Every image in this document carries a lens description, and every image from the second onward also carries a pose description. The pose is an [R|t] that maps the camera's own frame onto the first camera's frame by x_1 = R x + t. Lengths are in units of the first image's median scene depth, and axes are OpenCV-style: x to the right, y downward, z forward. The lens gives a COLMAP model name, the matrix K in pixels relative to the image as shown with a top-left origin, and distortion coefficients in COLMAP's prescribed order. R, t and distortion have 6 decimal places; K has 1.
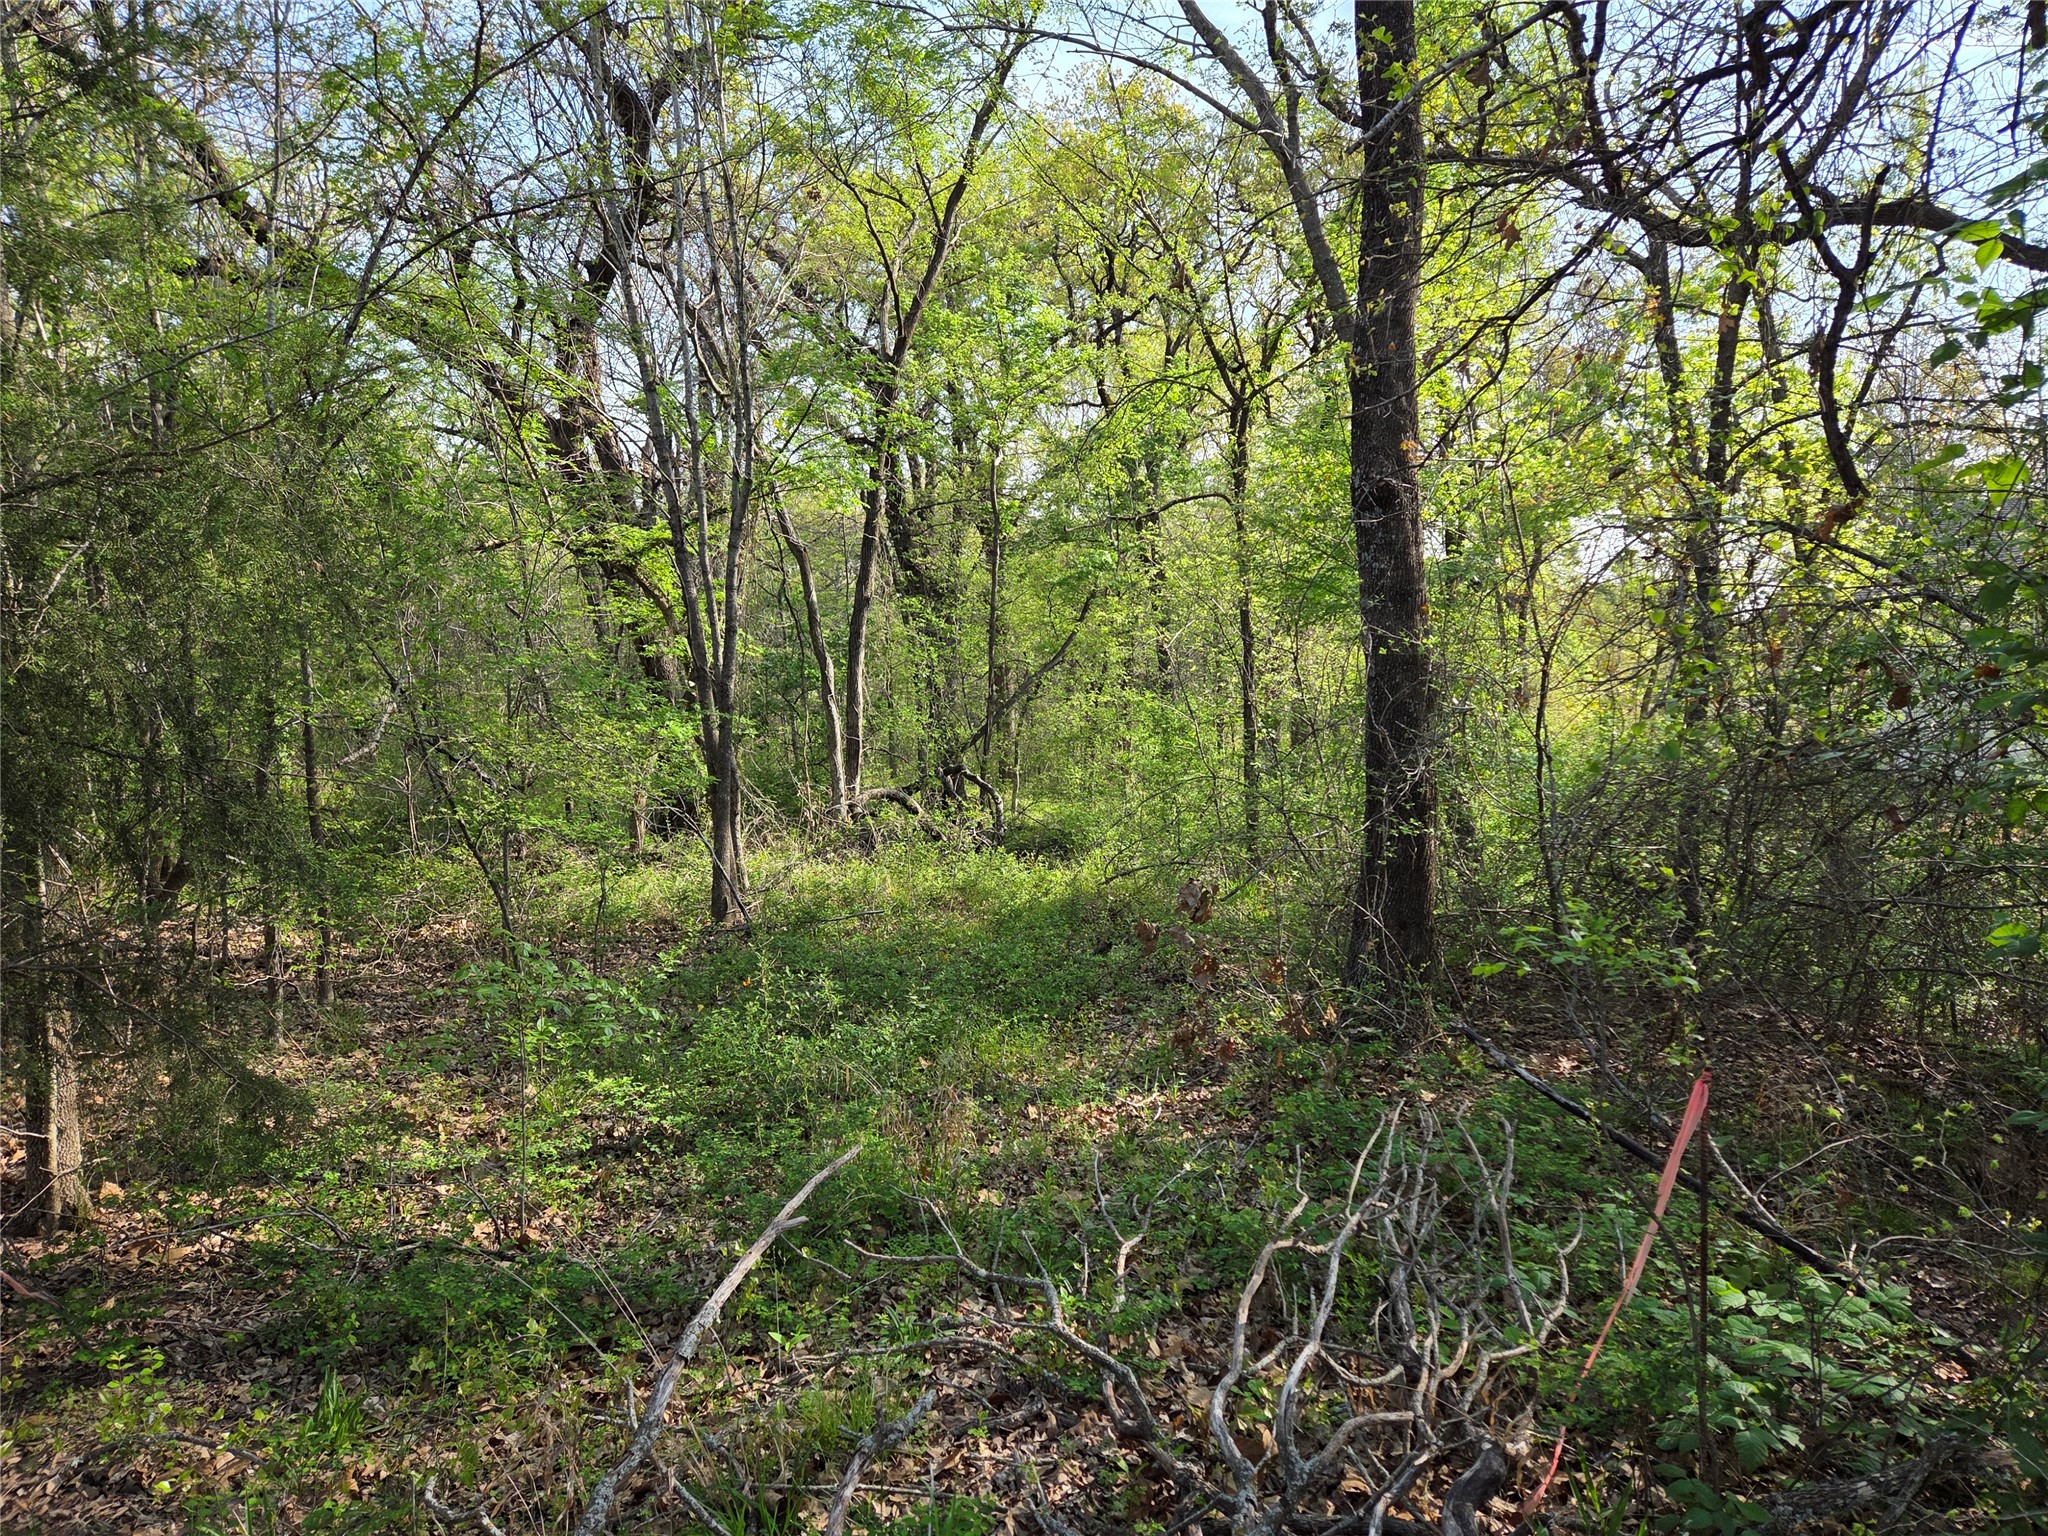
lens RADIAL K [[1394.6, 0, 1027.2], [0, 1394.6, 756.9], [0, 0, 1]] dist [0.087095, -0.068665]
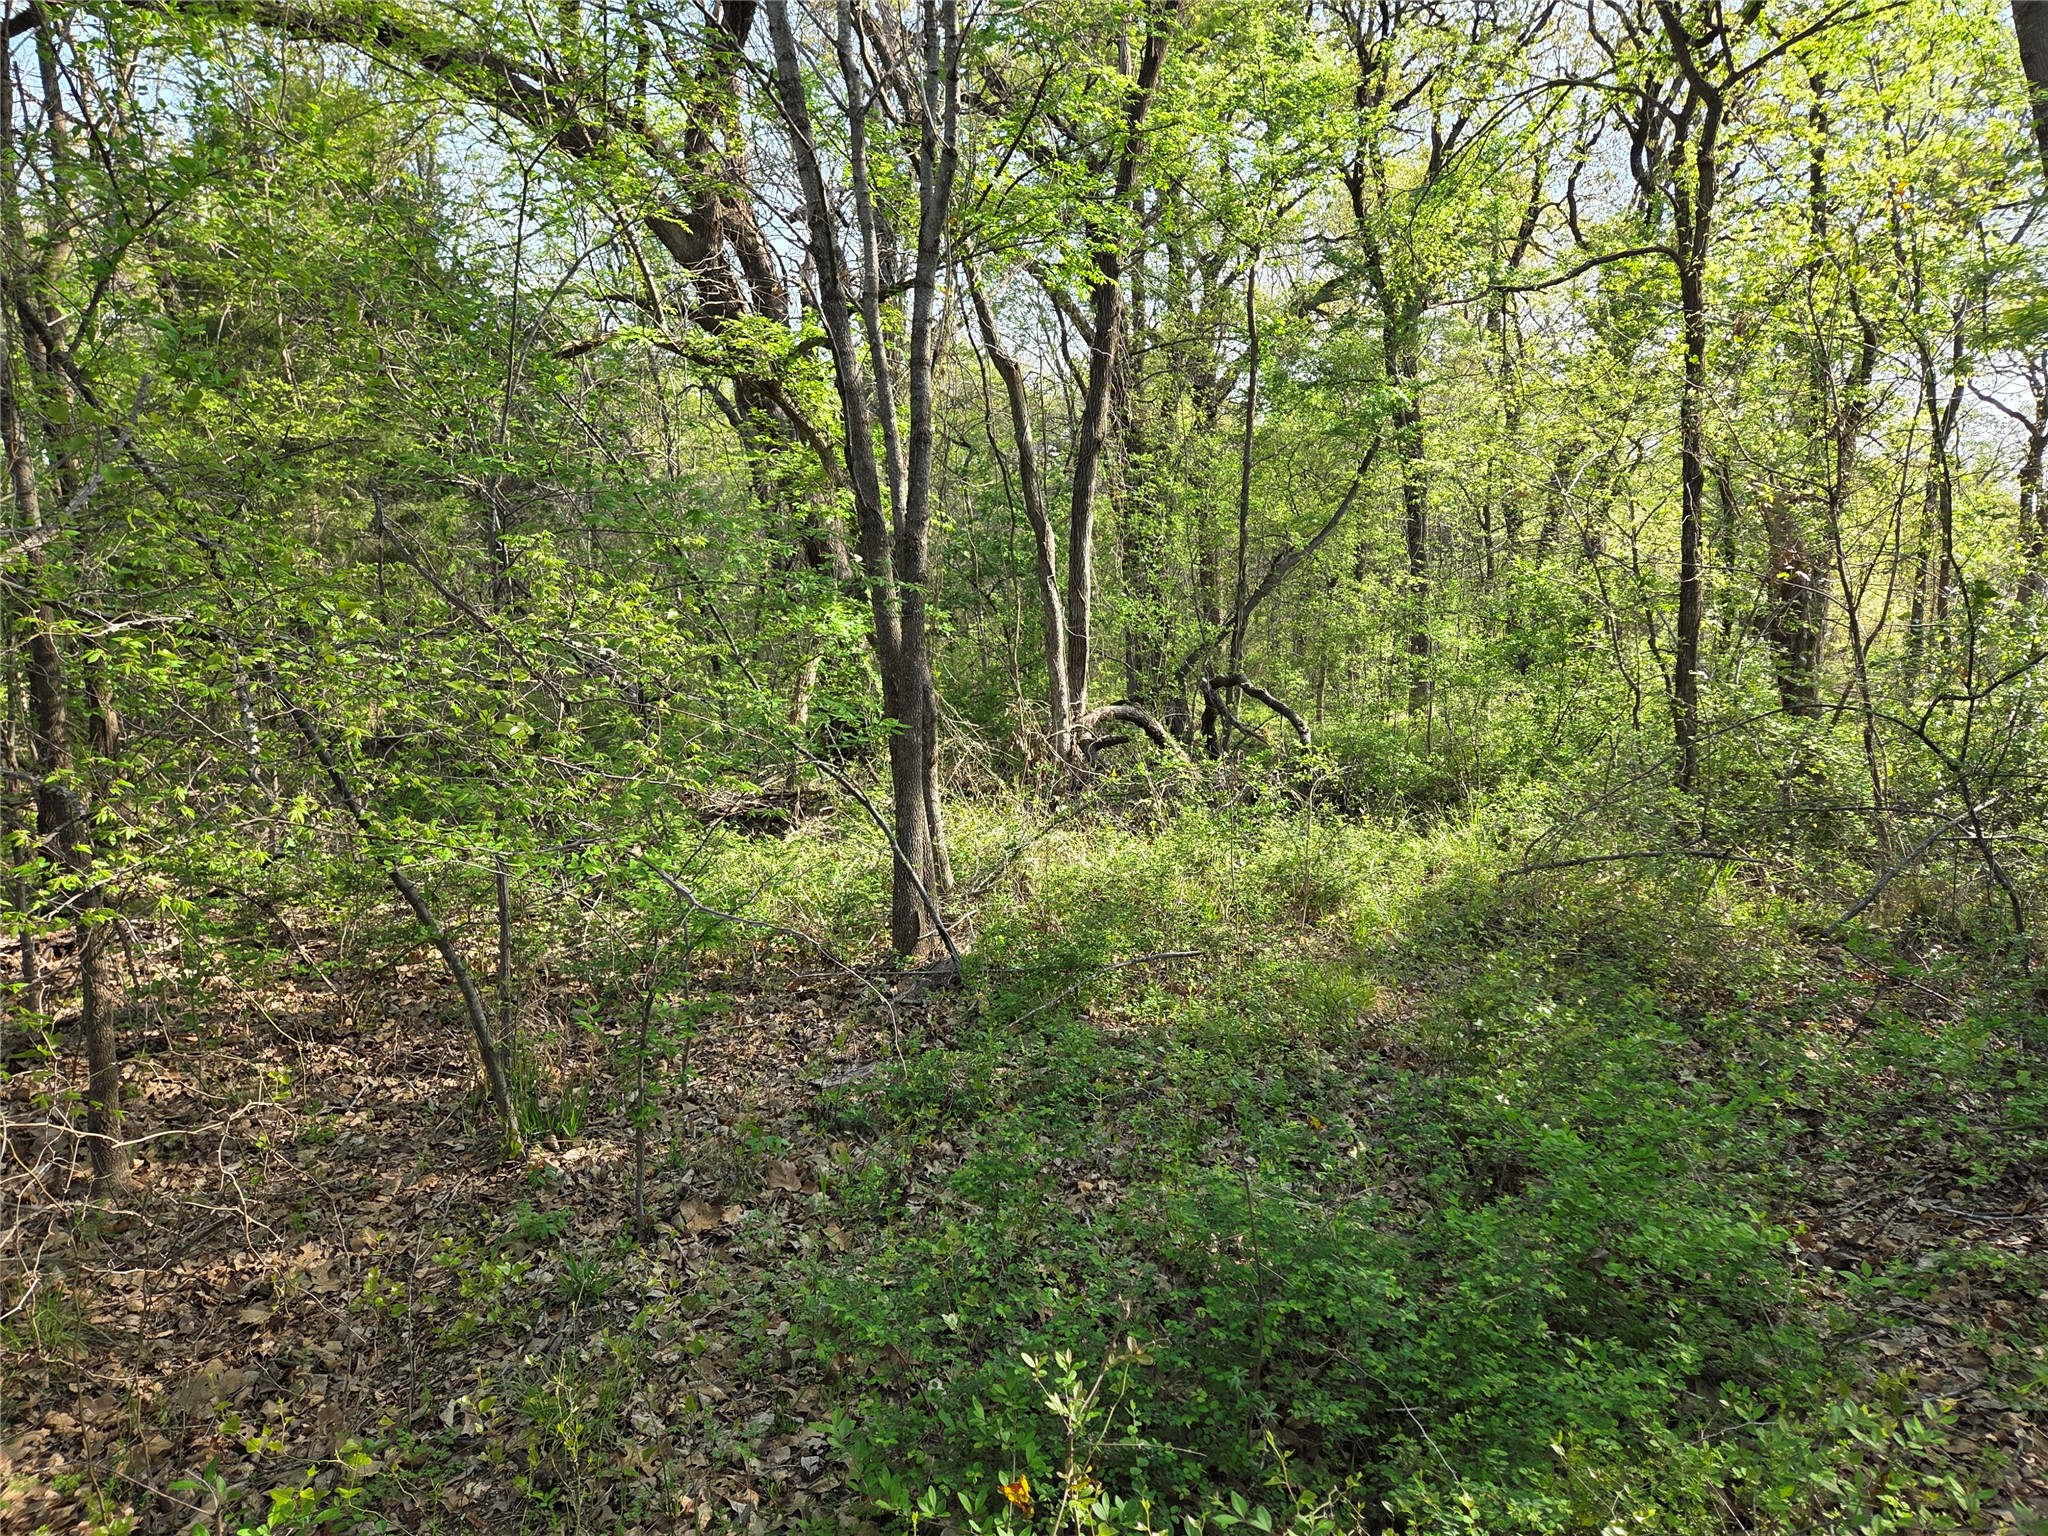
lens RADIAL K [[1394.6, 0, 1030.5], [0, 1394.6, 758.8], [0, 0, 1]] dist [0.087095, -0.068665]
pose [[0.992655, 0.009026, -0.120646, -0.097738], [-0.000347, 0.997422, 0.071765, -0.003221], [0.120983, -0.071196, 0.990098, 0.433373]]
